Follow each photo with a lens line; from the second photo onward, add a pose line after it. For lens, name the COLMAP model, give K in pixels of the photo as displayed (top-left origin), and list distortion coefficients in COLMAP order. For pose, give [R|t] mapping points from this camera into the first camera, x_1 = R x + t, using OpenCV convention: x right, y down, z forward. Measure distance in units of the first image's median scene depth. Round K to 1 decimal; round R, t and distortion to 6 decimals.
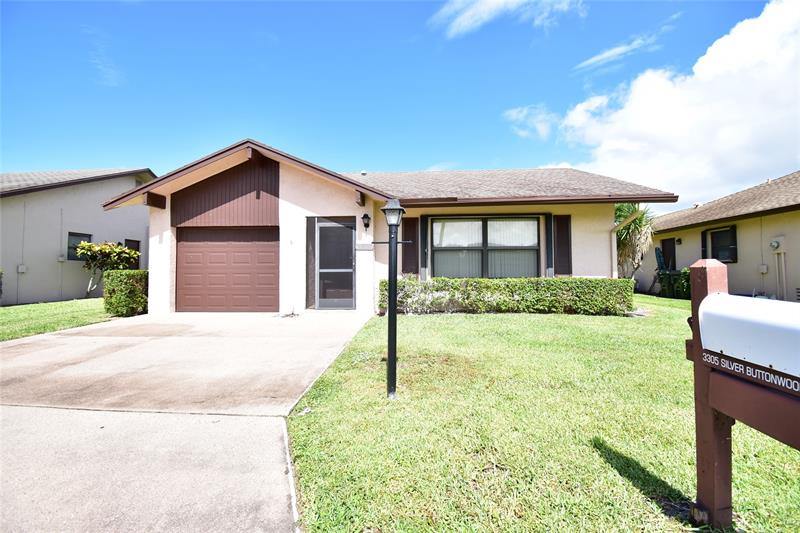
lens RADIAL K [[351.0, 0, 403.1], [0, 351.0, 264.5], [0, 0, 1]] dist [0.020180, -0.026097]
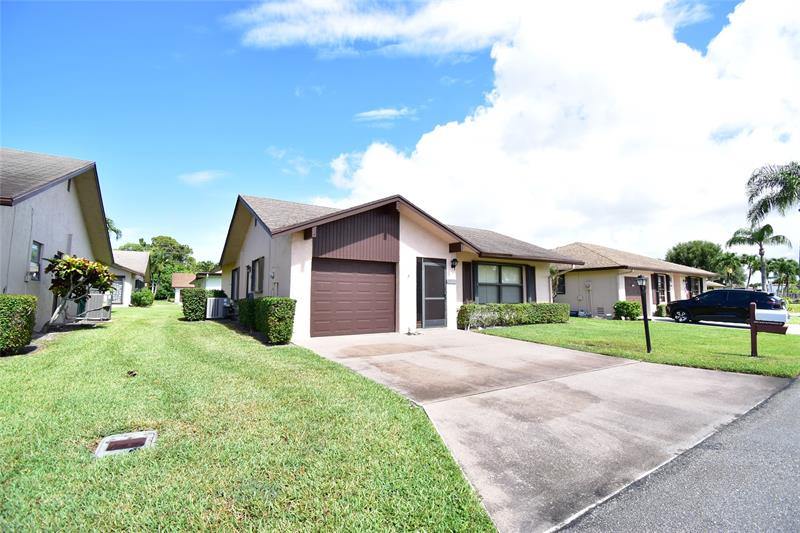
lens RADIAL K [[351.0, 0, 403.1], [0, 351.0, 264.5], [0, 0, 1]] dist [0.020180, -0.026097]
pose [[0.812401, 0.058803, 0.580126, -1.066228], [-0.031816, 0.997890, -0.056593, -0.032390], [-0.582230, 0.027519, 0.812558, -0.027627]]
